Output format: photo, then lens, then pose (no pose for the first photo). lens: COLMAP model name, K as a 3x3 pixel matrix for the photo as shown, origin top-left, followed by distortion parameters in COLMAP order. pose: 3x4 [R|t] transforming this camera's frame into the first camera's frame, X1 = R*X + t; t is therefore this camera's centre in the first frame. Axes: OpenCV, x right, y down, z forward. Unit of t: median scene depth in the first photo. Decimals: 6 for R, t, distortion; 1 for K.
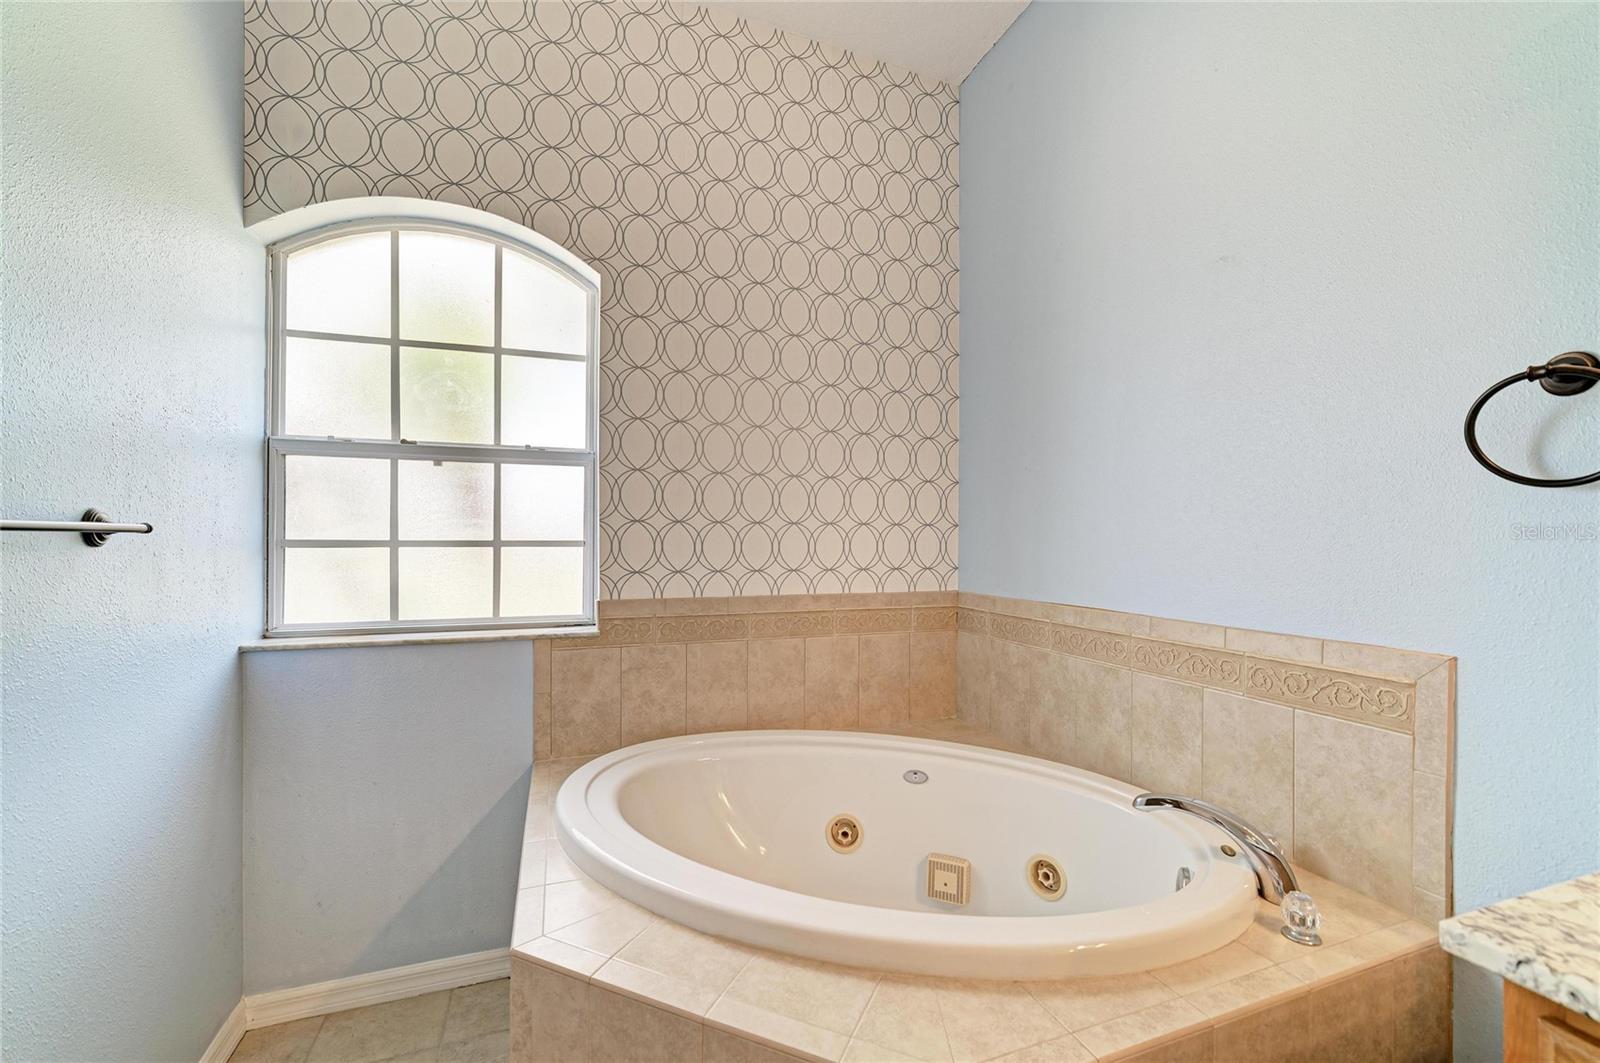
lens RADIAL K [[627.1, 0, 799.3], [0, 627.1, 534.7], [0, 0, 1]] dist [-0.012850, 0.003240]
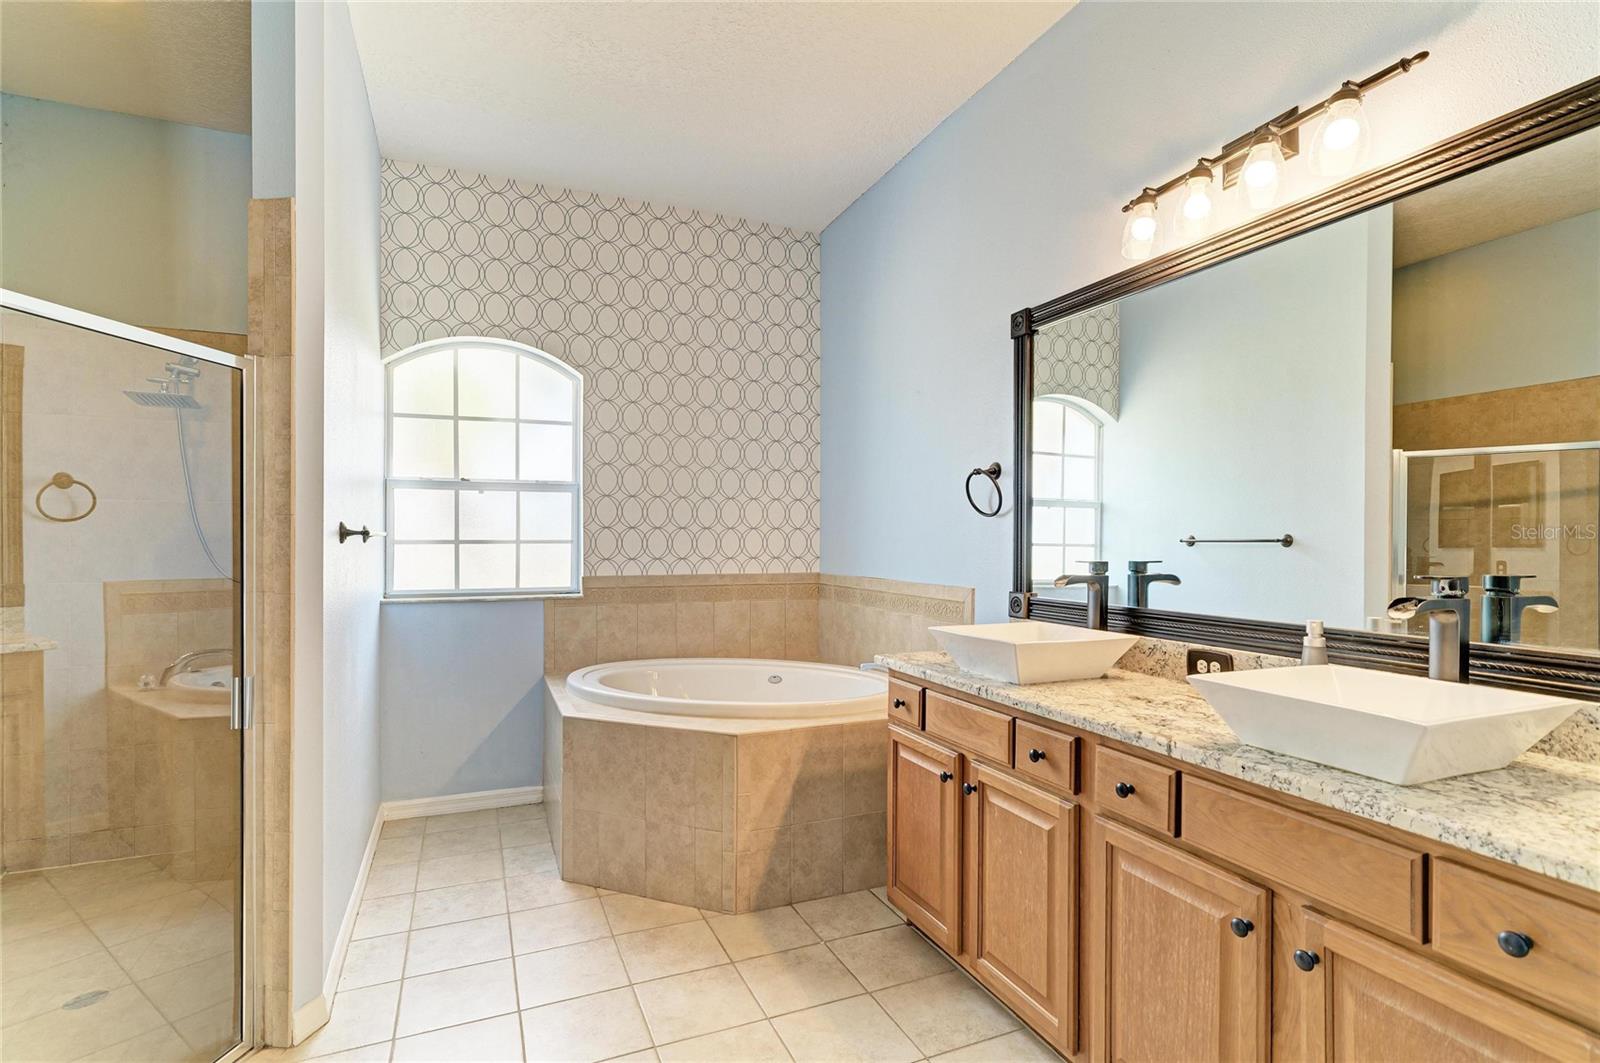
lens RADIAL K [[794.0, 0, 812.0], [0, 794.0, 536.6], [0, 0, 1]] dist [-0.004463, 0.000562]
pose [[0.998403, -0.001811, 0.056458, 0.154524], [0.001363, 0.999967, 0.007971, -0.013850], [-0.056471, -0.007881, 0.998373, -1.071799]]
